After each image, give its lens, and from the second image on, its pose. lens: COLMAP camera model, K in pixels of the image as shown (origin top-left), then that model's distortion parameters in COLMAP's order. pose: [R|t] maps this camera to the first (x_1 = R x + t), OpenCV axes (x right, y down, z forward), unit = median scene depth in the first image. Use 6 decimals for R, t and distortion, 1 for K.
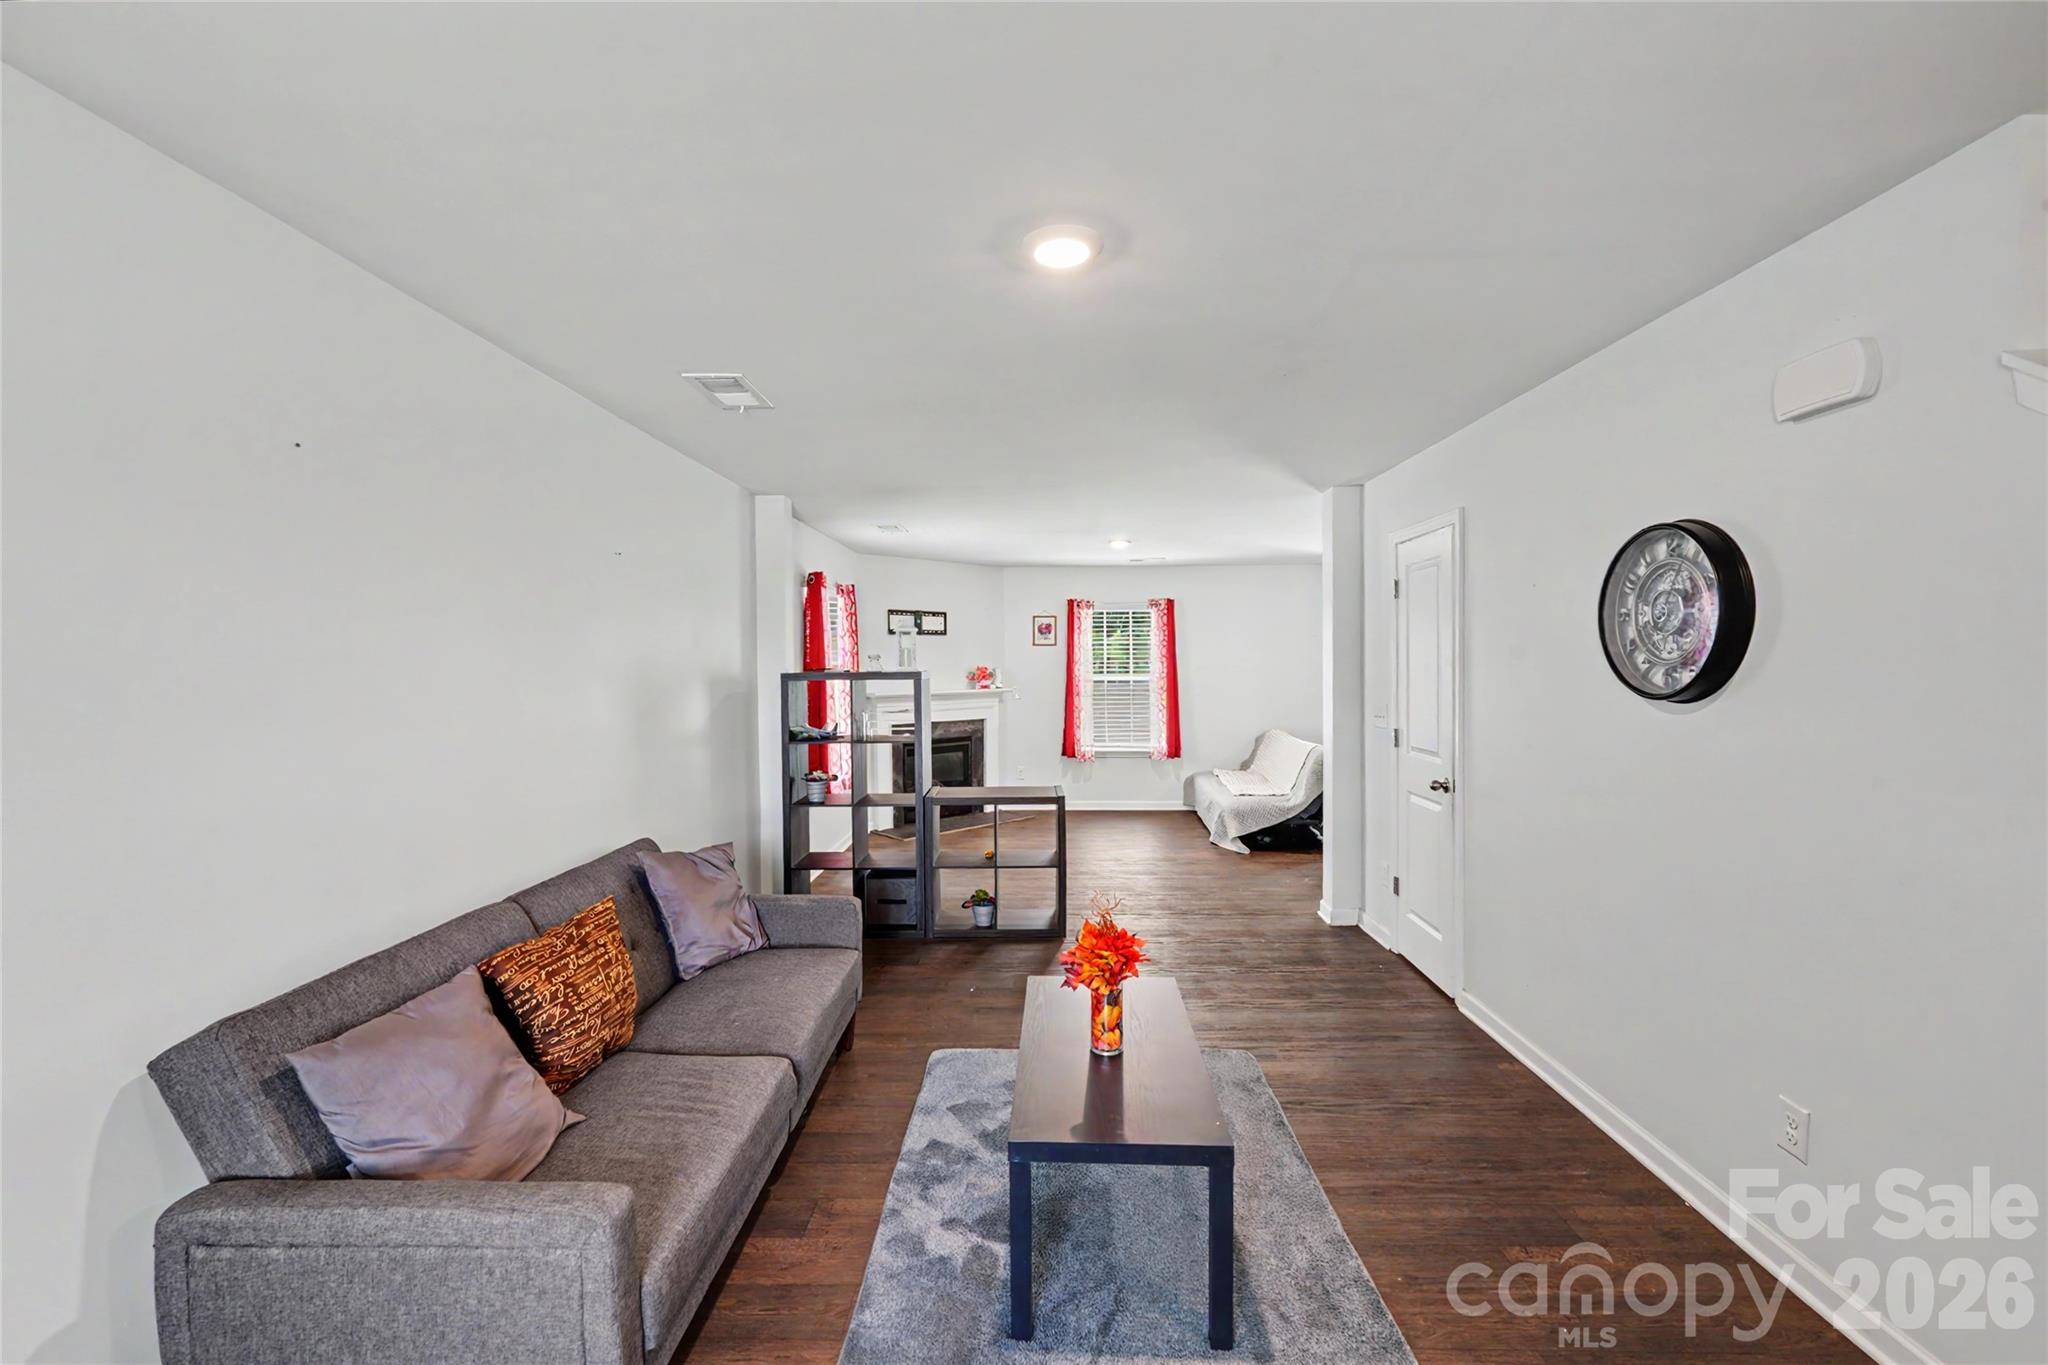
lens RADIAL K [[860.5, 0, 1019.6], [0, 860.5, 674.2], [0, 0, 1]] dist [-0.001132, -0.000375]
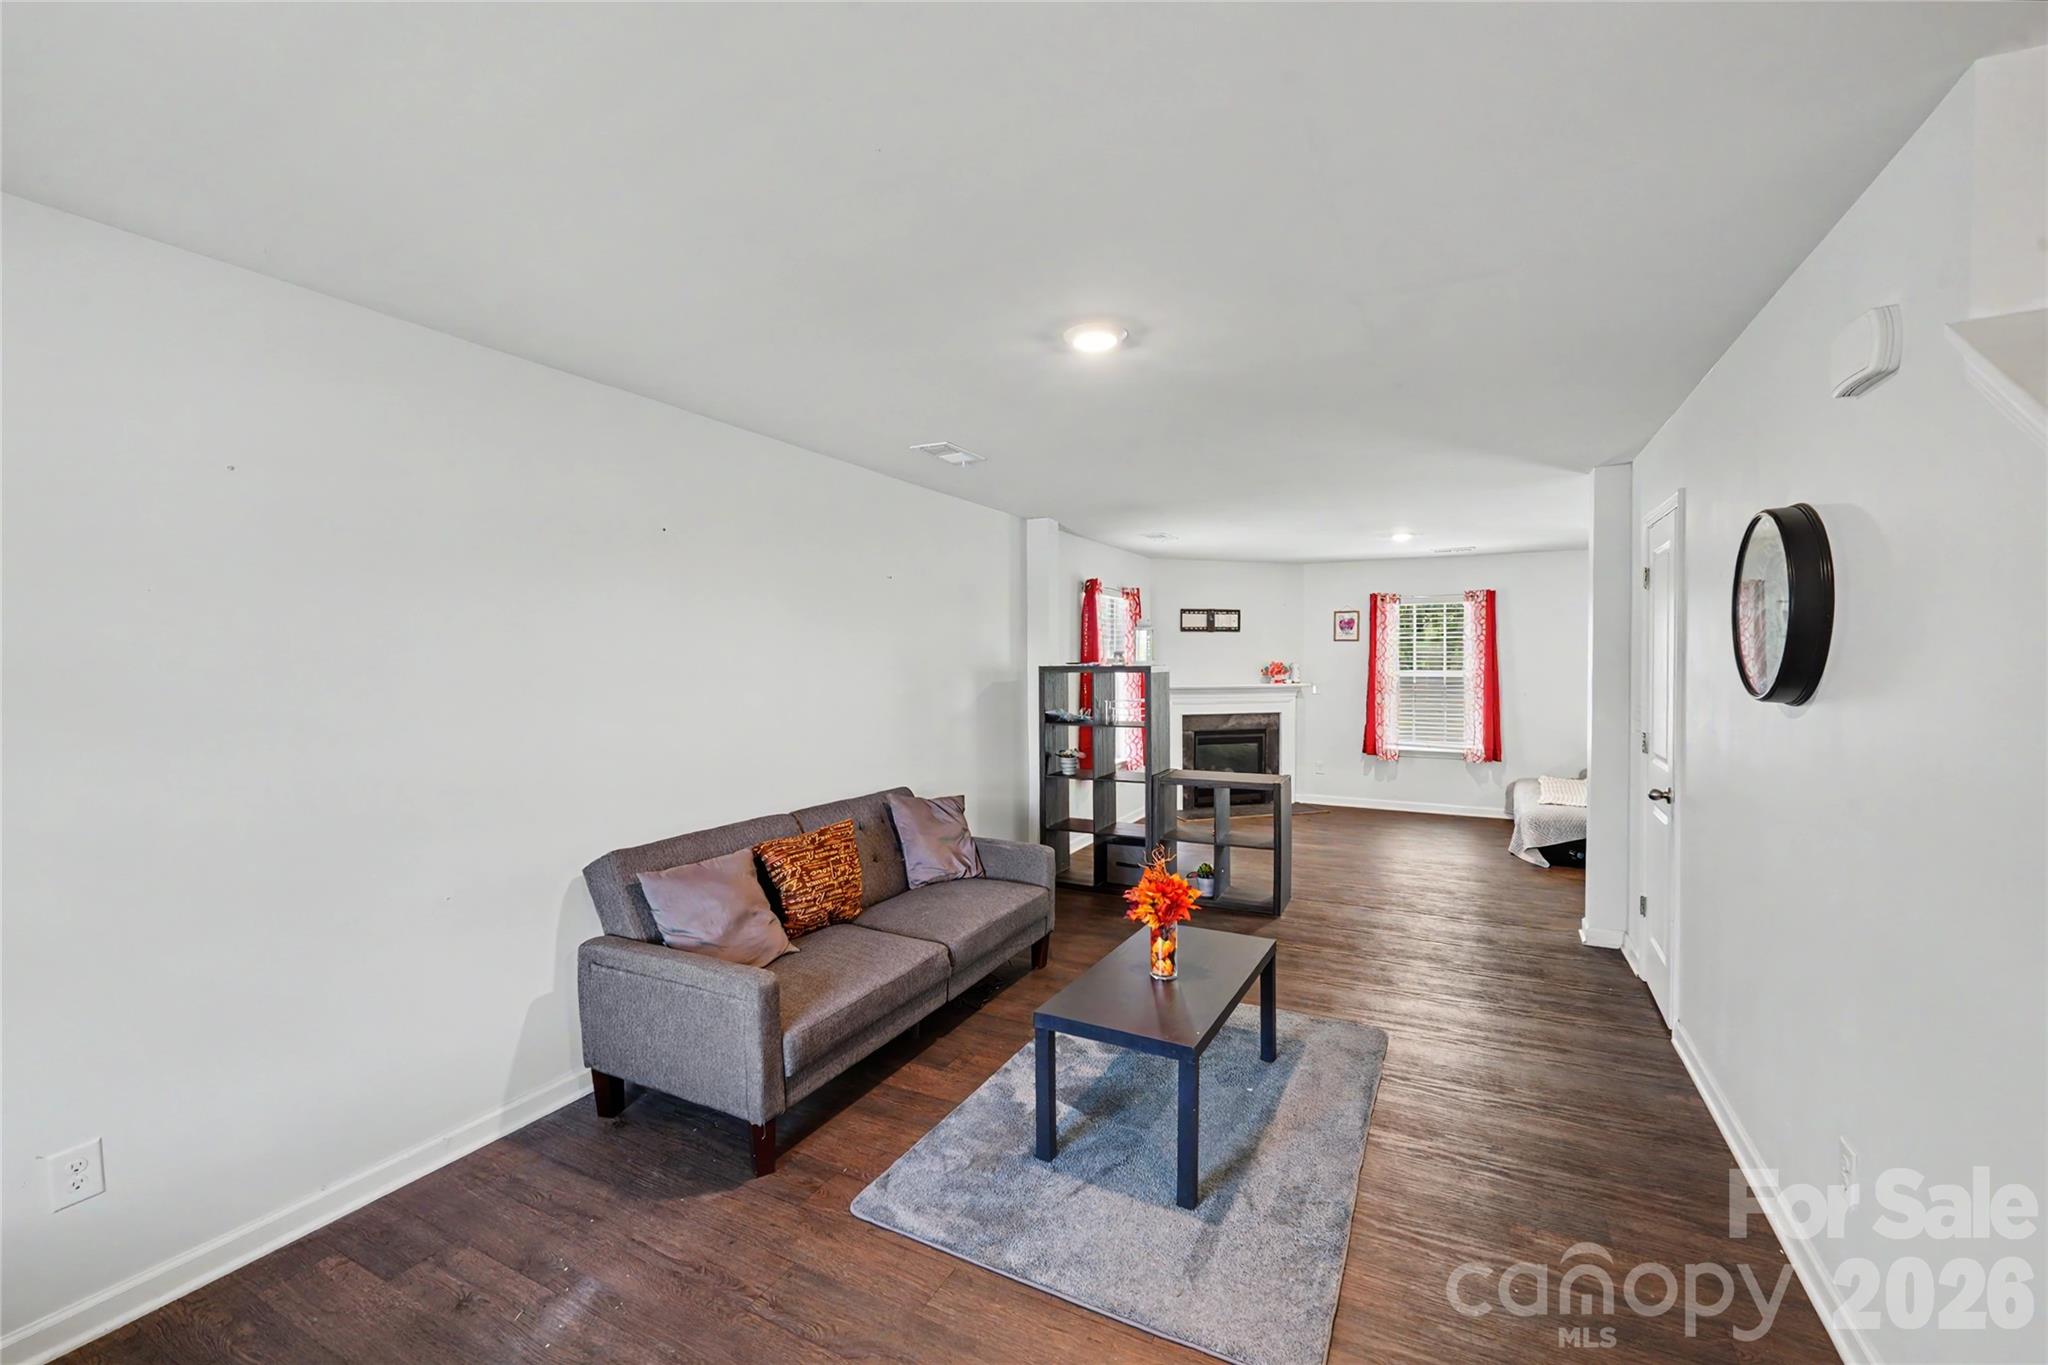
lens RADIAL K [[846.9, 0, 1018.4], [0, 846.9, 673.9], [0, 0, 1]] dist [0.002491, -0.000298]
pose [[0.899049, 0.012072, -0.437681, 0.266199], [-0.009241, 0.999920, 0.008597, -0.000182], [0.437750, -0.003684, 0.899089, -0.103557]]
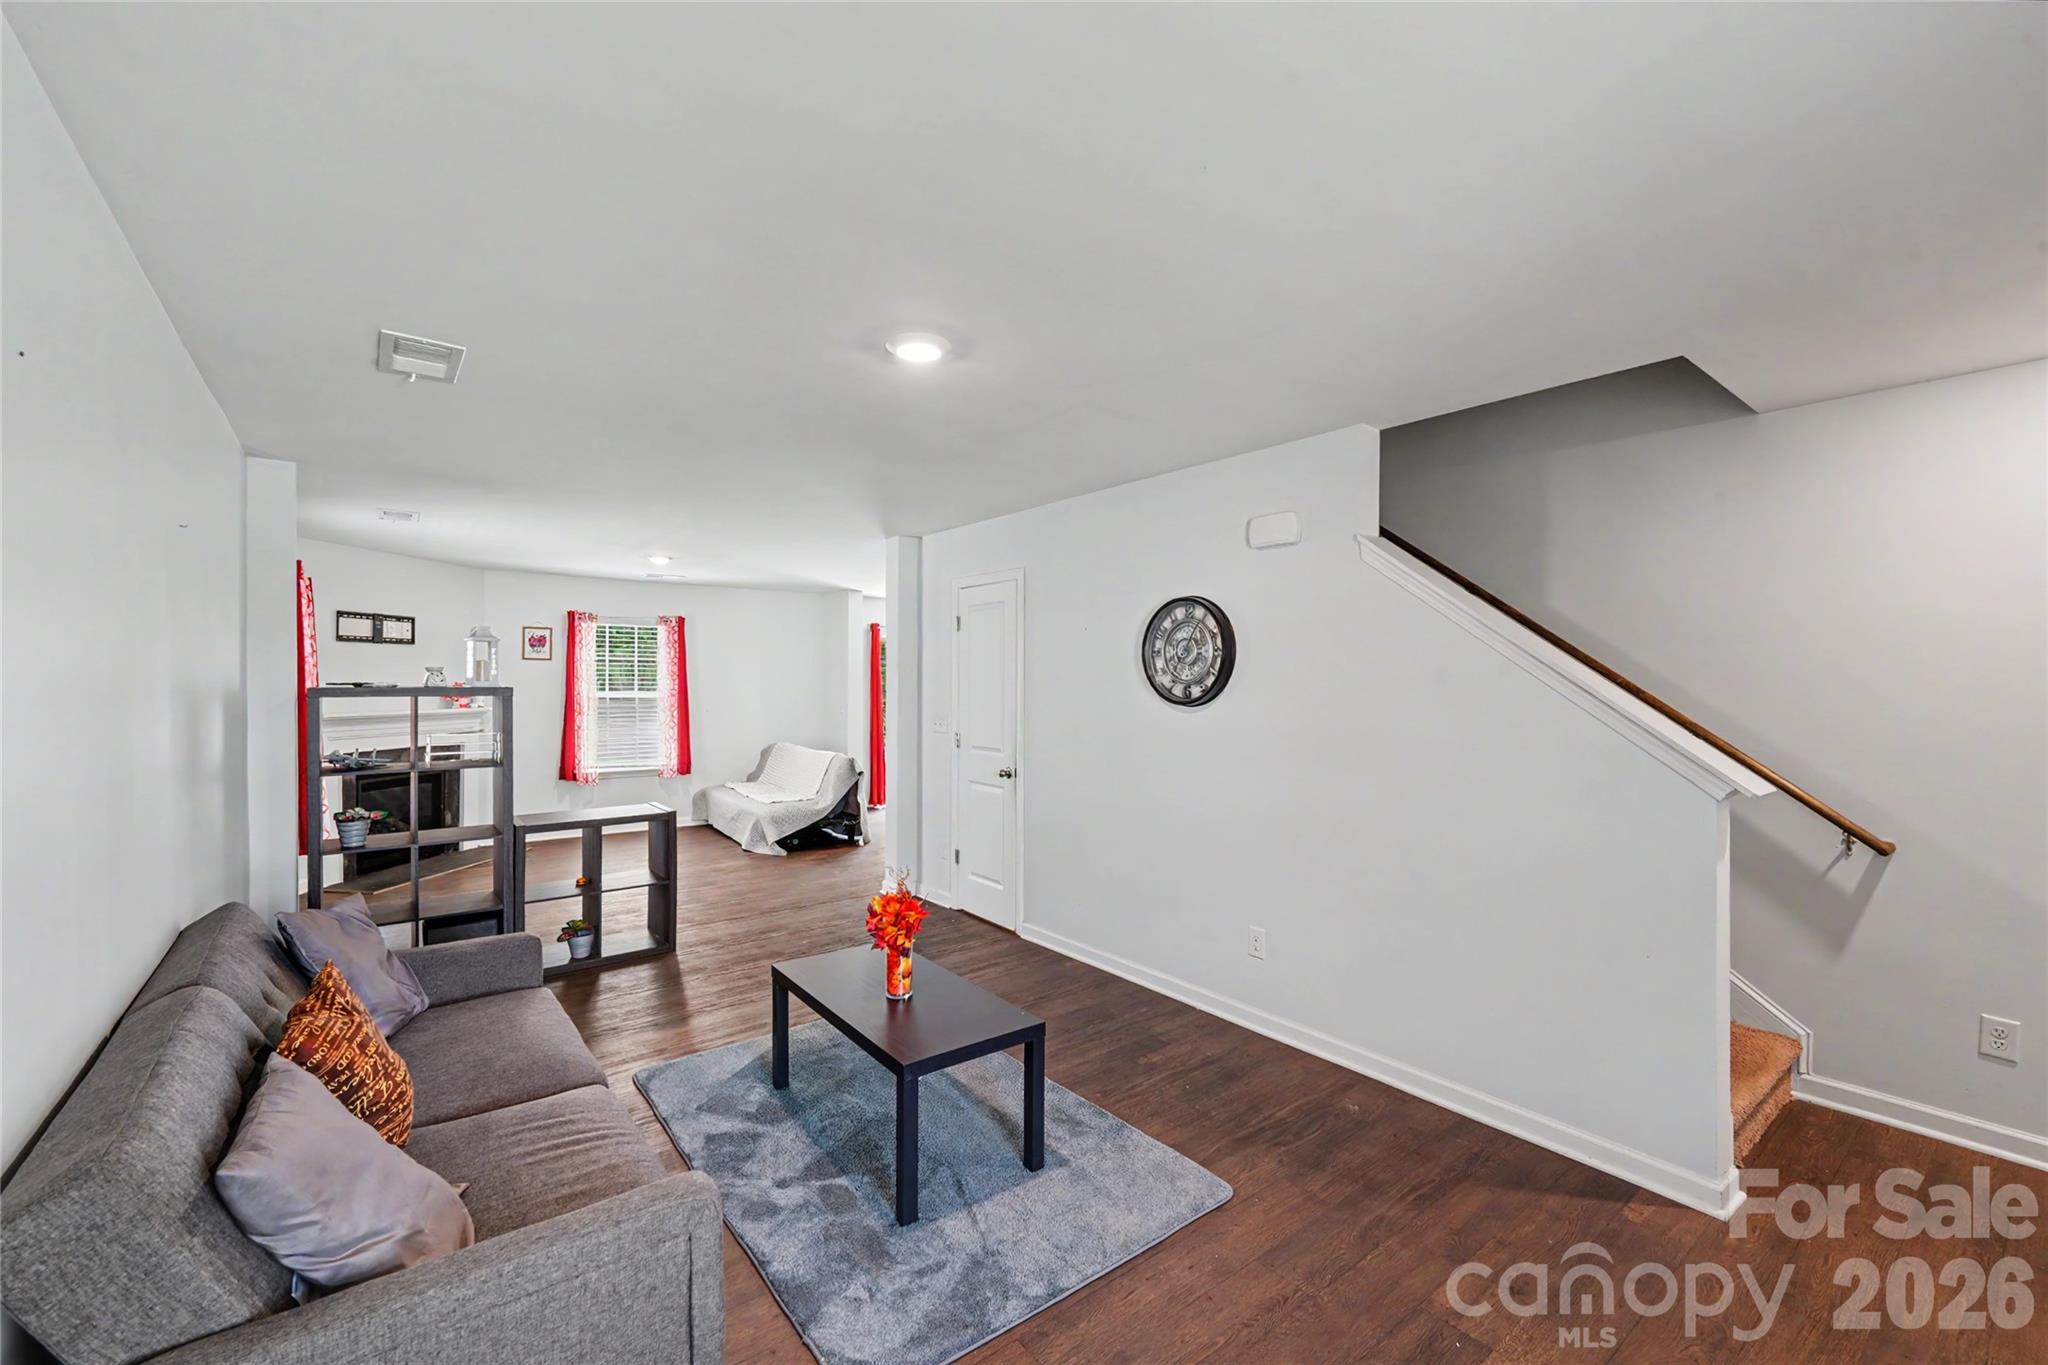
lens RADIAL K [[836.2, 0, 1024.0], [0, 836.2, 682.5], [0, 0, 1]] dist [-0.002034, -0.000312]
pose [[0.767649, 0.007453, 0.640827, -0.321319], [0.000654, 0.999923, -0.012413, 0.004661], [-0.640870, 0.009948, 0.767585, -0.017898]]
